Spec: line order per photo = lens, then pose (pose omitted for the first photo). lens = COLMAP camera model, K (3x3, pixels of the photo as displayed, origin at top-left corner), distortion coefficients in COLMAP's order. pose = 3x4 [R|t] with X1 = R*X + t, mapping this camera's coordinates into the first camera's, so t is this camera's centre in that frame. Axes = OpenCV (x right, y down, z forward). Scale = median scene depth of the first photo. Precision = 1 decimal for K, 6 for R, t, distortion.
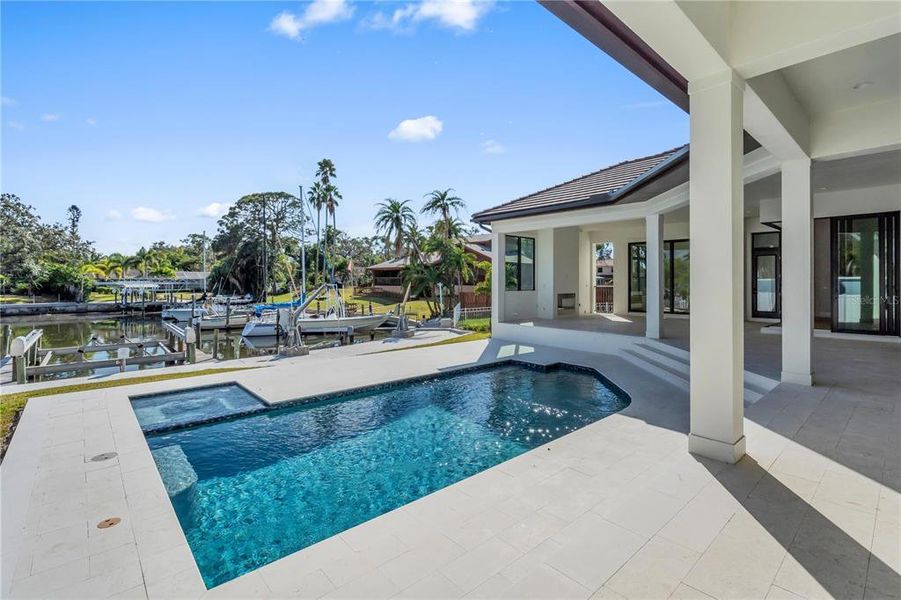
lens RADIAL K [[416.7, 0, 445.3], [0, 416.7, 291.0], [0, 0, 1]] dist [-0.000914, -0.000255]
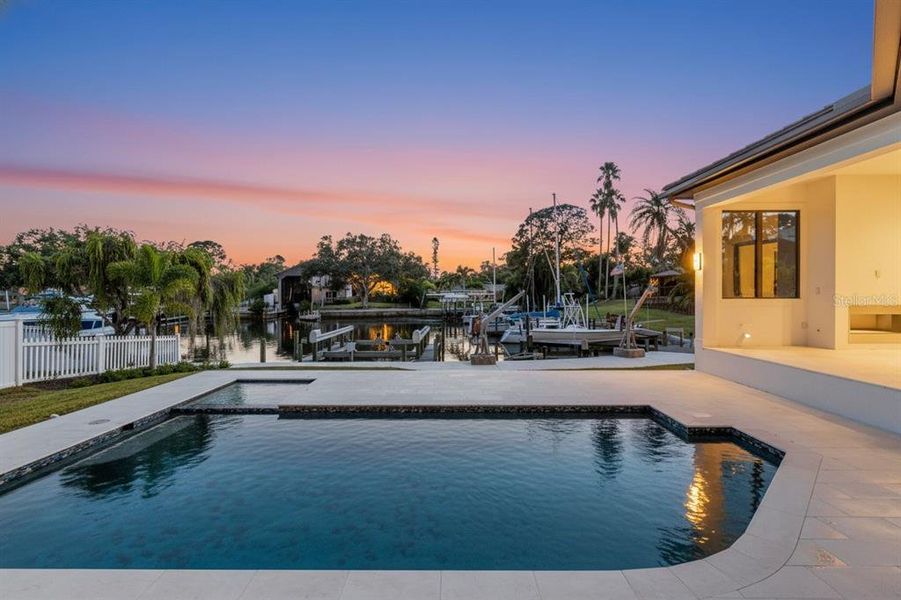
lens RADIAL K [[410.9, 0, 451.2], [0, 410.9, 299.2], [0, 0, 1]] dist [0.001297, 0.000432]
pose [[0.743439, 0.003001, -0.668797, 0.073167], [-0.009222, 0.999941, -0.005764, 0.002591], [0.668740, 0.010453, 0.743423, 0.073328]]
